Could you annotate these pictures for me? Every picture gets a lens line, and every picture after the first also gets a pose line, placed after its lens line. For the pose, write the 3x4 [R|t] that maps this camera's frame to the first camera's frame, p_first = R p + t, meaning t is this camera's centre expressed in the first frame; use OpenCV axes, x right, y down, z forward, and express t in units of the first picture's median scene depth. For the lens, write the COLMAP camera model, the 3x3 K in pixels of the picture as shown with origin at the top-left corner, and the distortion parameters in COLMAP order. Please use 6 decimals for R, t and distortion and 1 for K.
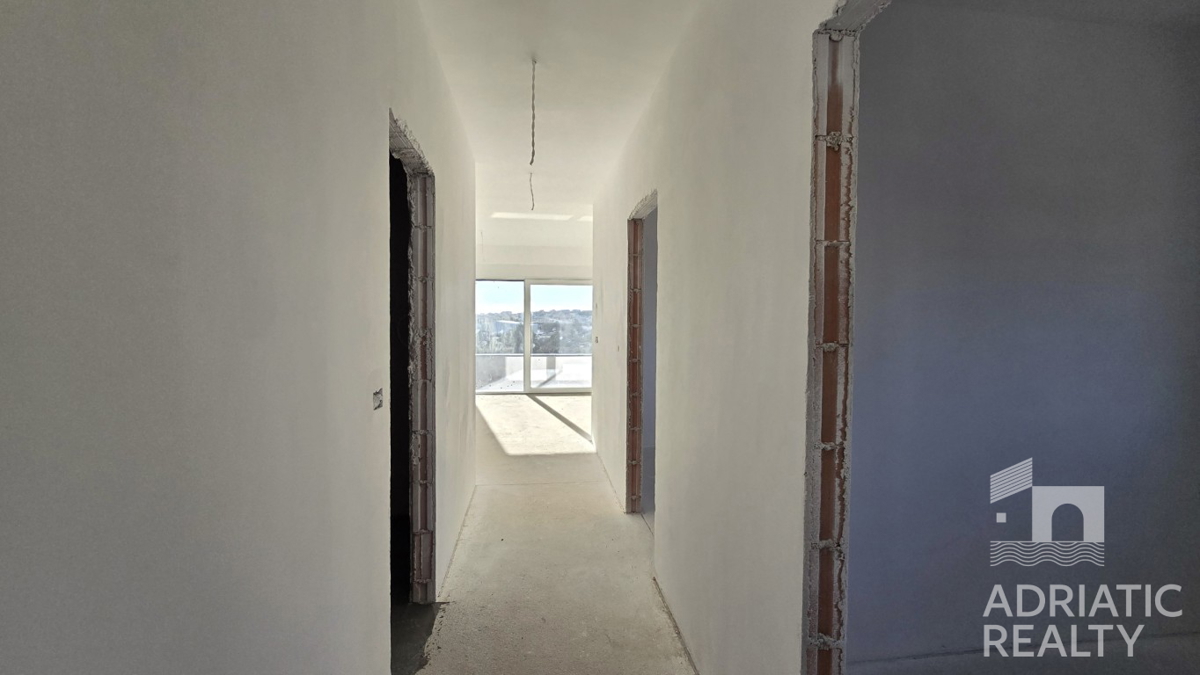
lens RADIAL K [[491.6, 0, 595.3], [0, 491.6, 330.5], [0, 0, 1]] dist [-0.001822, -0.000215]
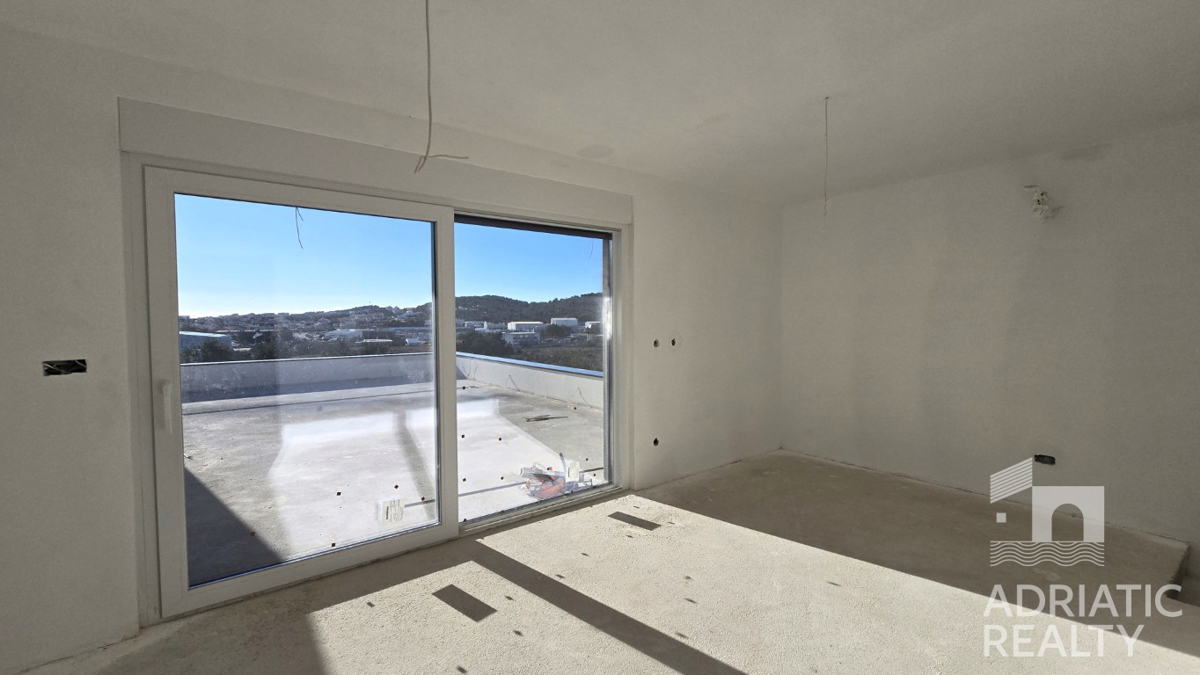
lens RADIAL K [[491.6, 0, 595.3], [0, 491.6, 330.5], [0, 0, 1]] dist [-0.001822, -0.000215]
pose [[0.852571, -0.035939, 0.521374, -0.228890], [0.037615, 0.999265, 0.007372, -0.012956], [-0.521256, 0.013326, 0.853296, 0.624183]]
